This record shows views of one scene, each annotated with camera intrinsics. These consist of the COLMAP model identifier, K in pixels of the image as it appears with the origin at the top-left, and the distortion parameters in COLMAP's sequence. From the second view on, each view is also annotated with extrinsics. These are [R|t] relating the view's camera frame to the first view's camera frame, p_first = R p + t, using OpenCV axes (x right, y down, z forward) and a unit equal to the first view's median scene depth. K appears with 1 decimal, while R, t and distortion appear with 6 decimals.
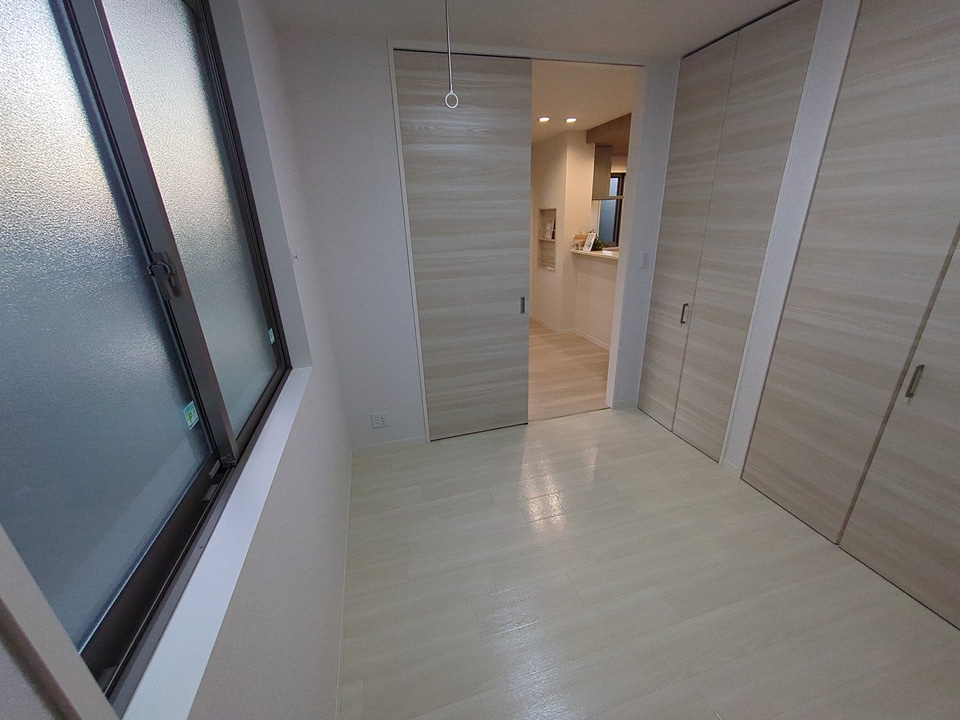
lens RADIAL K [[379.3, 0, 481.7], [0, 379.3, 358.9], [0, 0, 1]] dist [-0.000505, -0.000012]
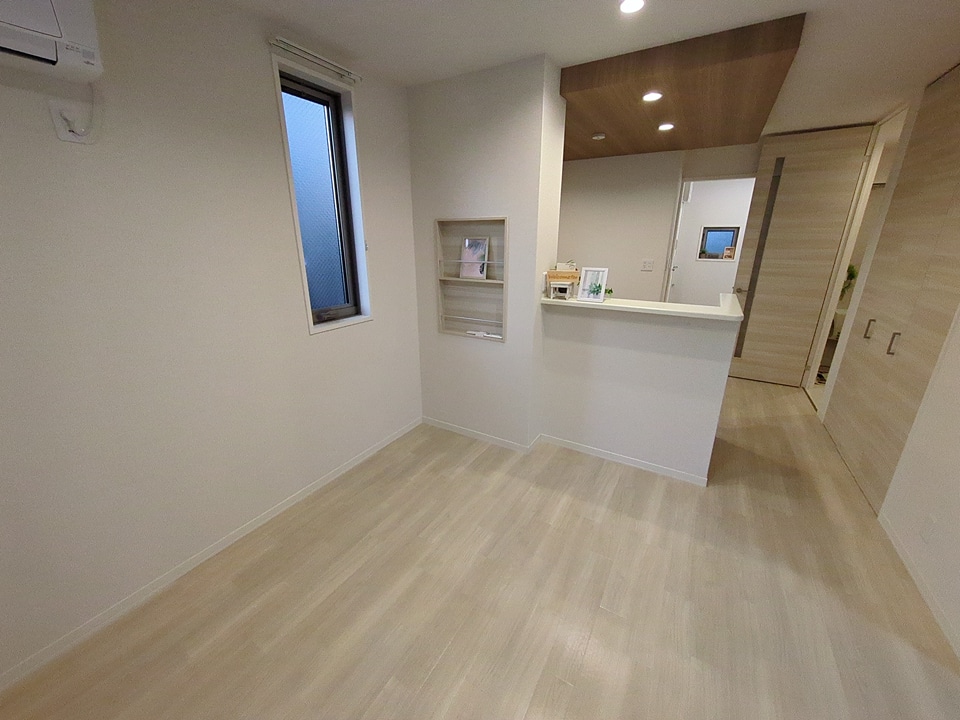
lens RADIAL K [[379.3, 0, 478.4], [0, 379.3, 359.3], [0, 0, 1]] dist [-0.000505, -0.000012]
pose [[0.729814, -0.181112, 0.659219, -0.181395], [0.223518, 0.974489, 0.020274, -0.233069], [-0.646074, 0.132551, 0.751677, 0.664678]]
